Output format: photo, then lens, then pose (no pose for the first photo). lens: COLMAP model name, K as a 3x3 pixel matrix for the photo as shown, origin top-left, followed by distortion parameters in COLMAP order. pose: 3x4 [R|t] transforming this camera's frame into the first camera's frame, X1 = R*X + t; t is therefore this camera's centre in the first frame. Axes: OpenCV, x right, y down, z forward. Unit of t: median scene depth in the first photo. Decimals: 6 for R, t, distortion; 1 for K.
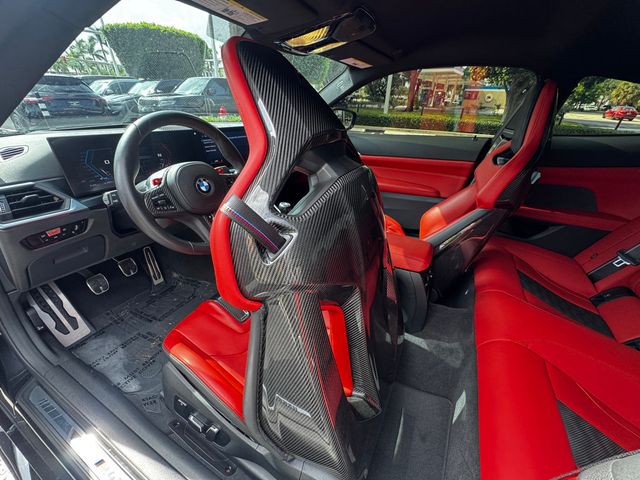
lens RADIAL K [[253.2, 0, 320.0], [0, 253.2, 240.0], [0, 0, 1]] dist [-0.011829, -0.000097]
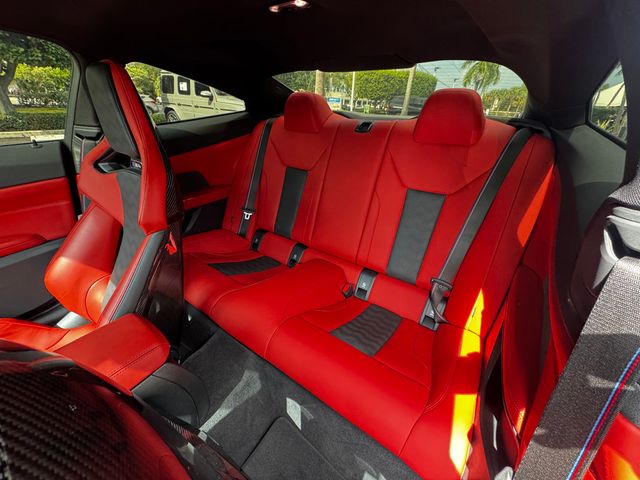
lens RADIAL K [[253.2, 0, 320.0], [0, 253.2, 240.0], [0, 0, 1]] dist [-0.011829, -0.000097]
pose [[0.145998, -0.479264, 0.865443, 0.038246], [0.461588, 0.806754, 0.368895, -0.122922], [-0.874998, 0.345620, 0.339007, 0.250830]]
